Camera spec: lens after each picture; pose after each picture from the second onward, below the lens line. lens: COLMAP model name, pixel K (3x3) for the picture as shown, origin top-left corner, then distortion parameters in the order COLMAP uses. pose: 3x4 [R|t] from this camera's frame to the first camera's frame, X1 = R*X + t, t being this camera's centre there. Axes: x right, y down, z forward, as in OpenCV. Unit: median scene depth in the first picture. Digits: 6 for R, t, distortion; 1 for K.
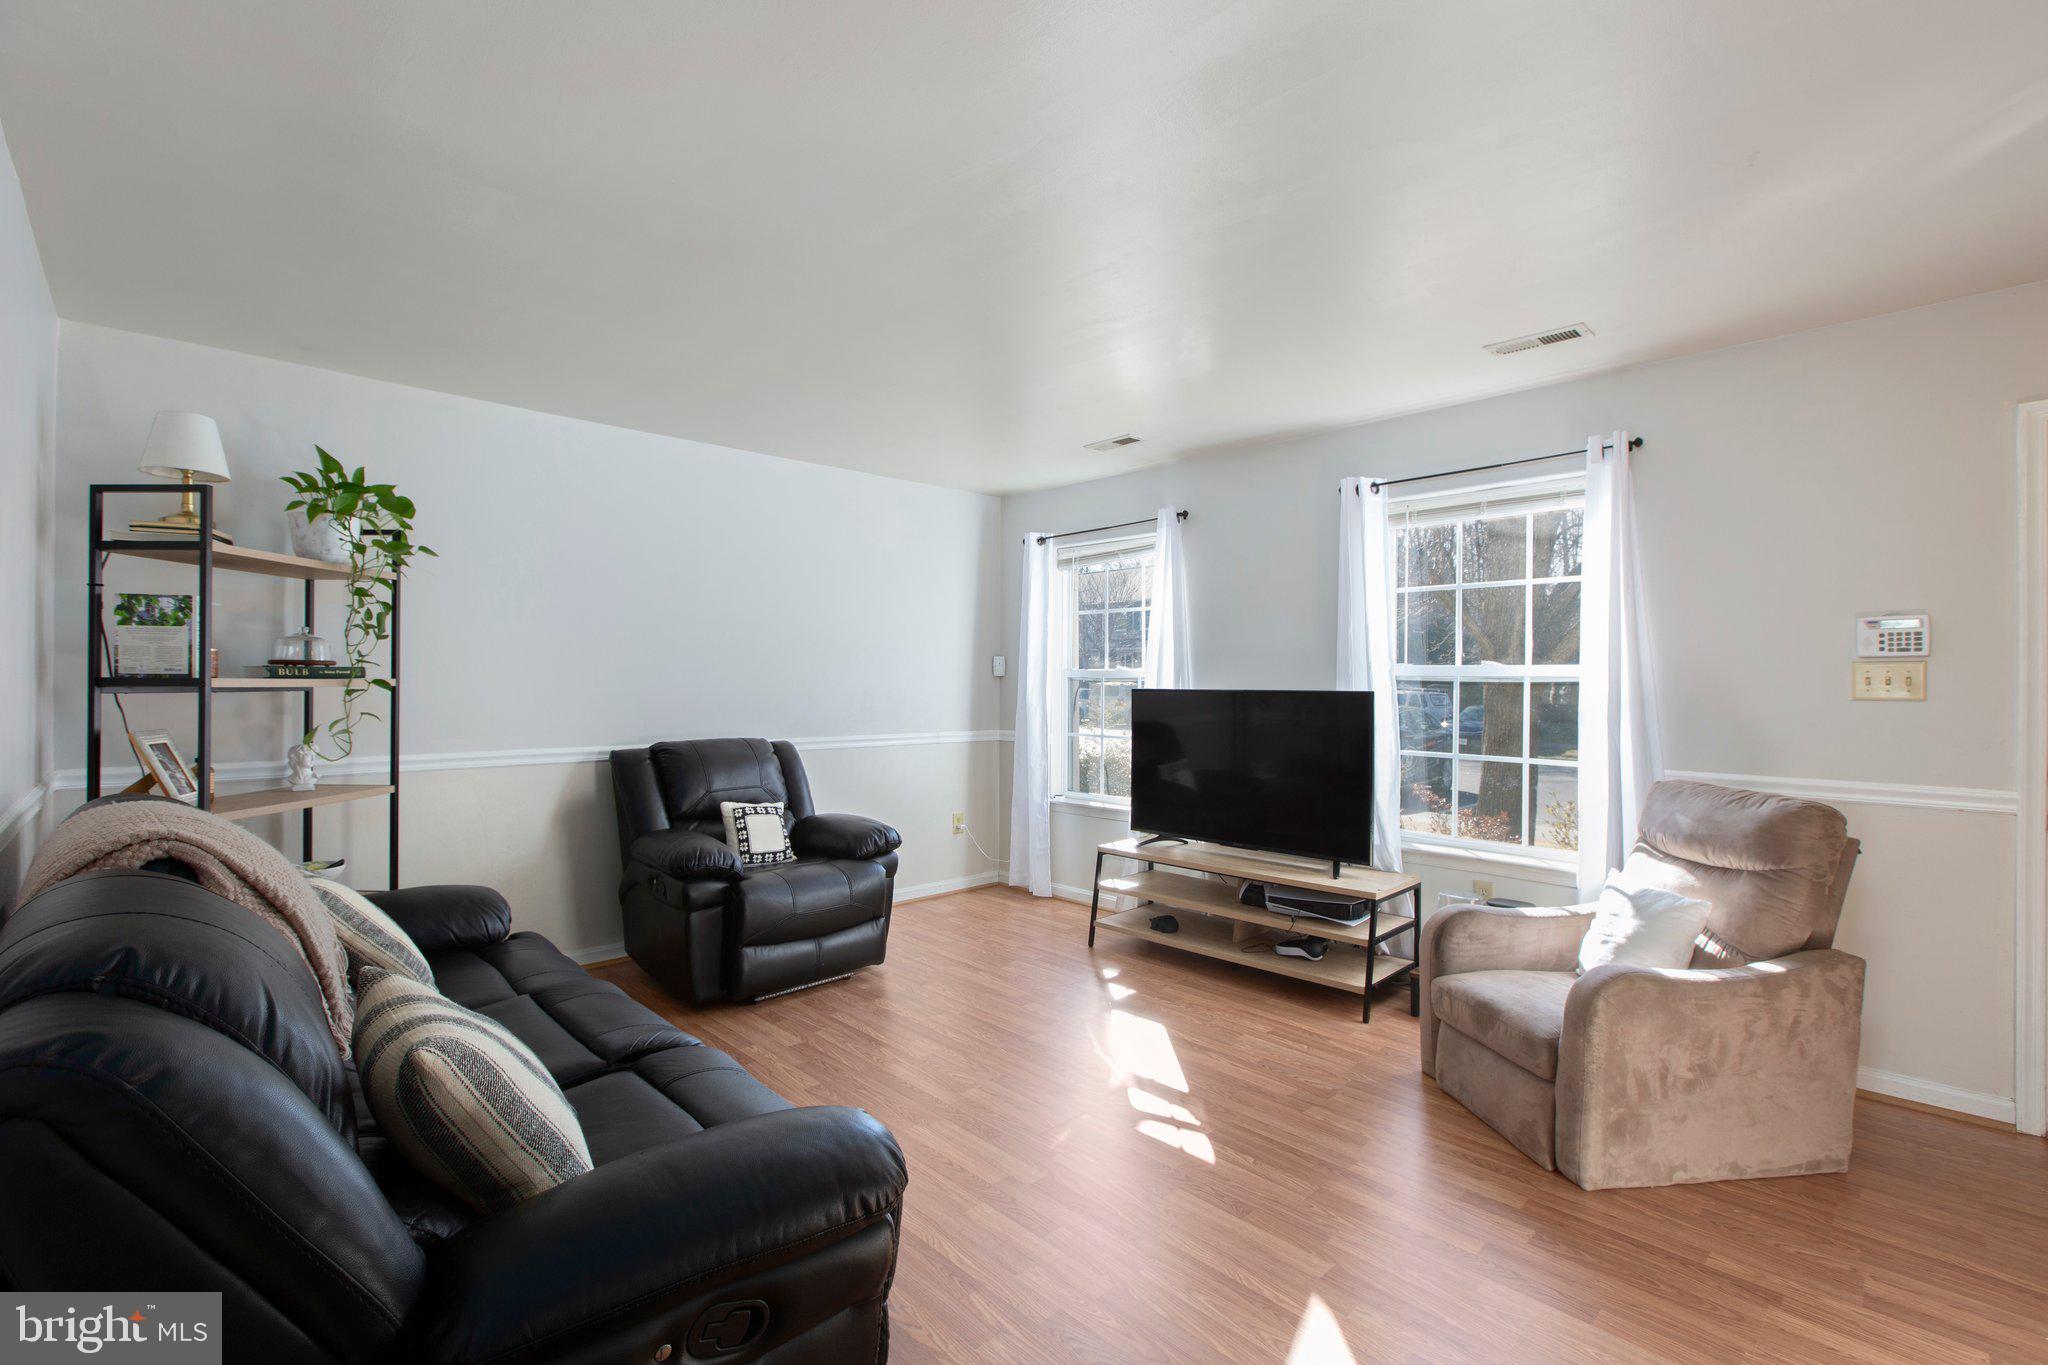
lens RADIAL K [[902.7, 0, 1007.2], [0, 902.7, 676.3], [0, 0, 1]] dist [-0.003389, -0.000250]
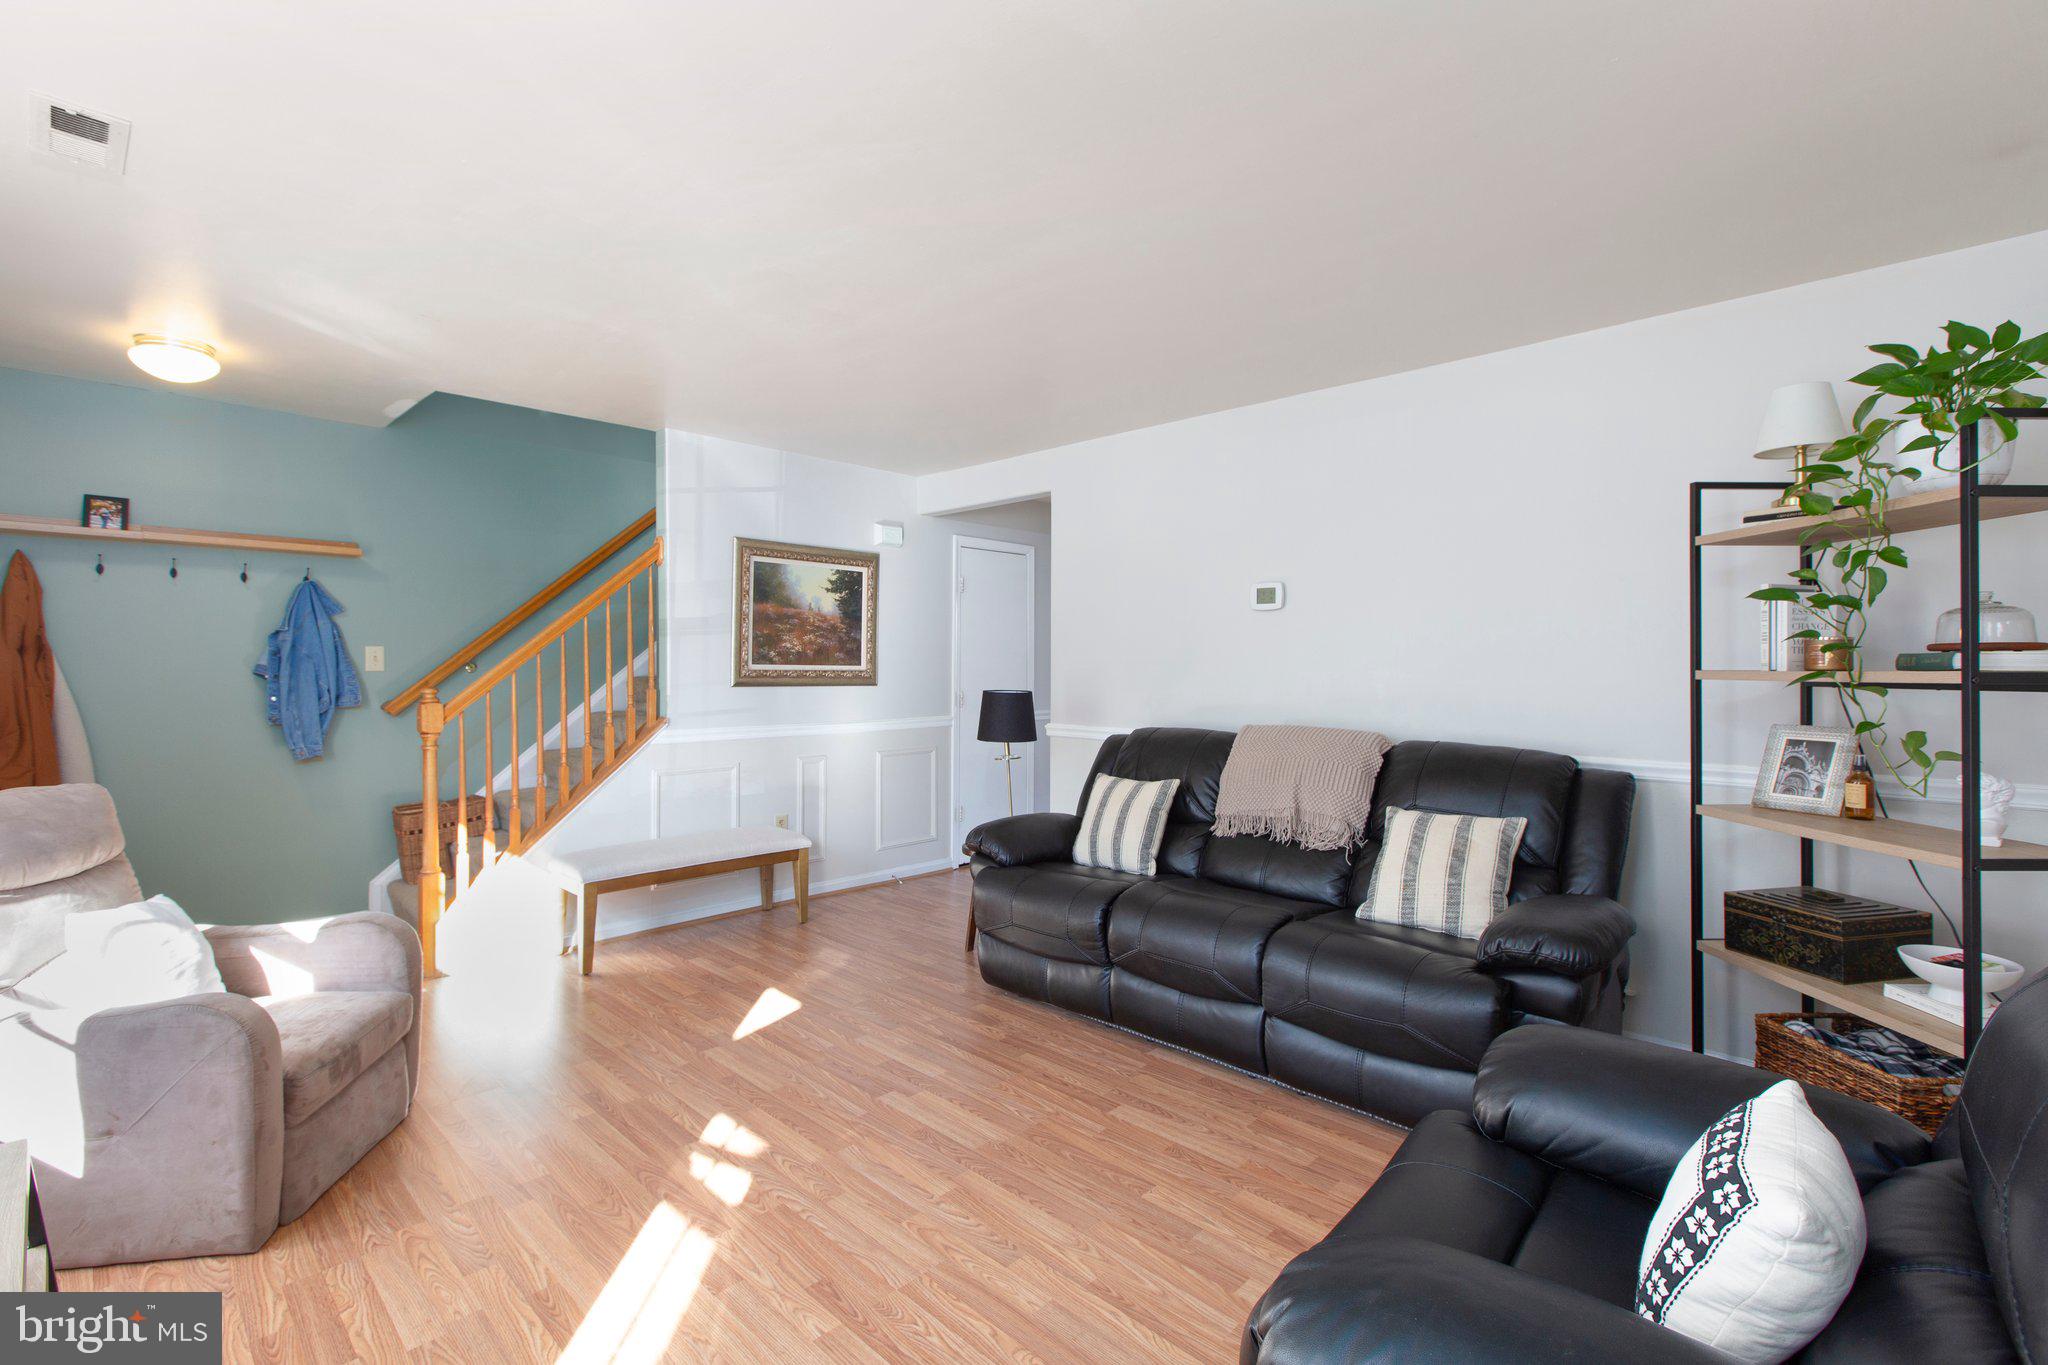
lens RADIAL K [[910.5, 0, 1021.8], [0, 910.5, 664.8], [0, 0, 1]] dist [-0.001315, -0.000340]
pose [[-0.998794, -0.008427, -0.048364, -0.048560], [-0.007785, 0.999879, -0.013464, 0.013991], [0.048472, -0.013072, -0.998739, 1.404627]]
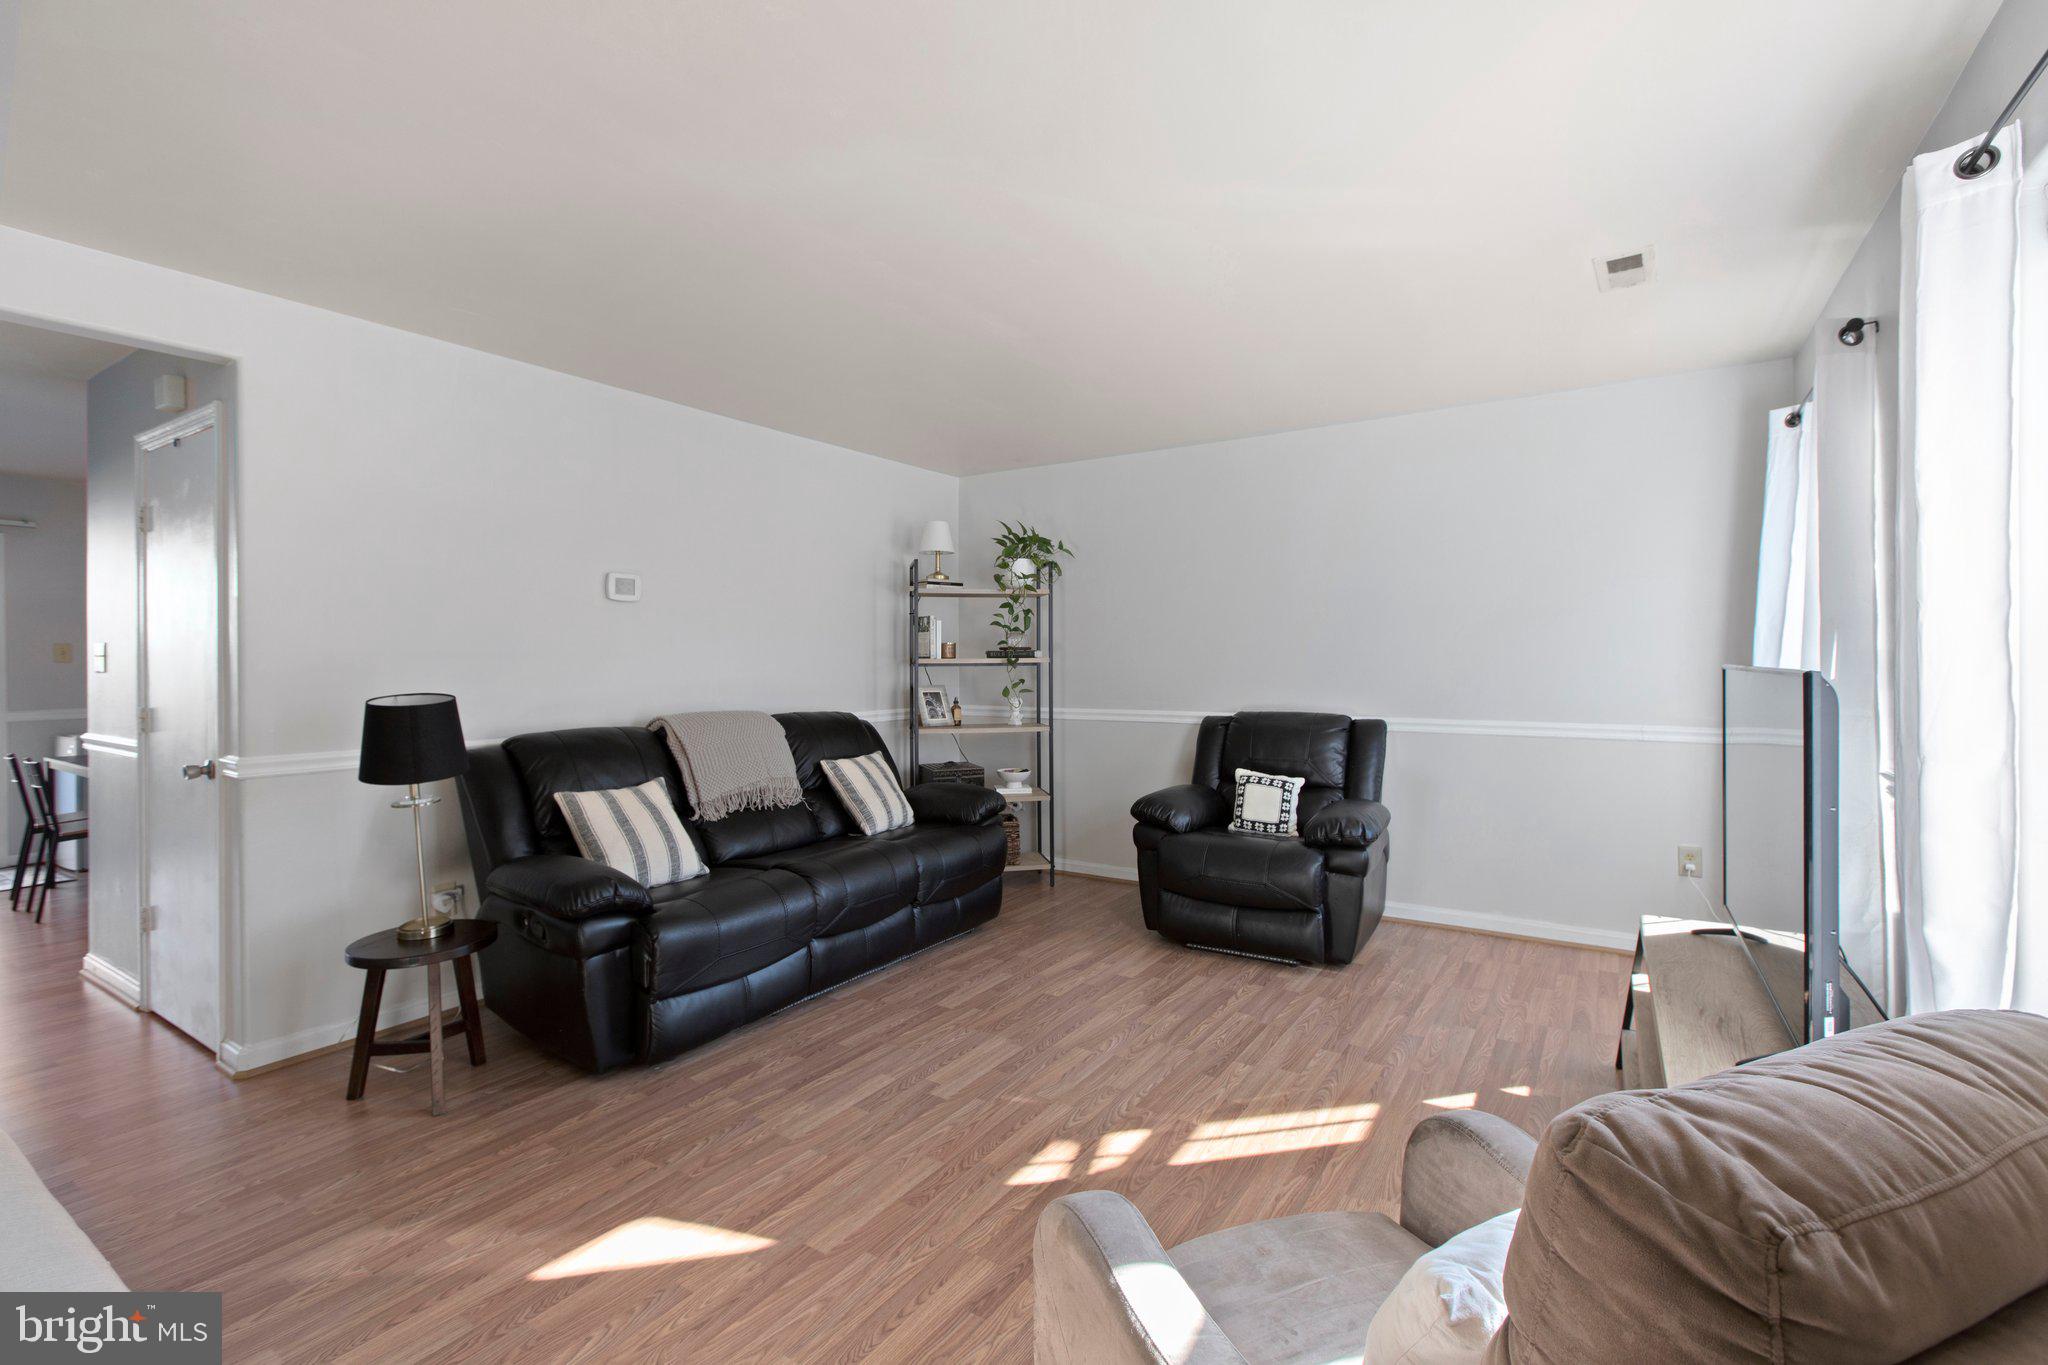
lens RADIAL K [[915.4, 0, 1017.5], [0, 915.4, 650.5], [0, 0, 1]] dist [0.002627, 0.000286]
pose [[0.232778, -0.012690, -0.972447, 0.768601], [0.010357, 0.999891, -0.010569, 0.006828], [0.972475, -0.007612, 0.232884, 0.533915]]
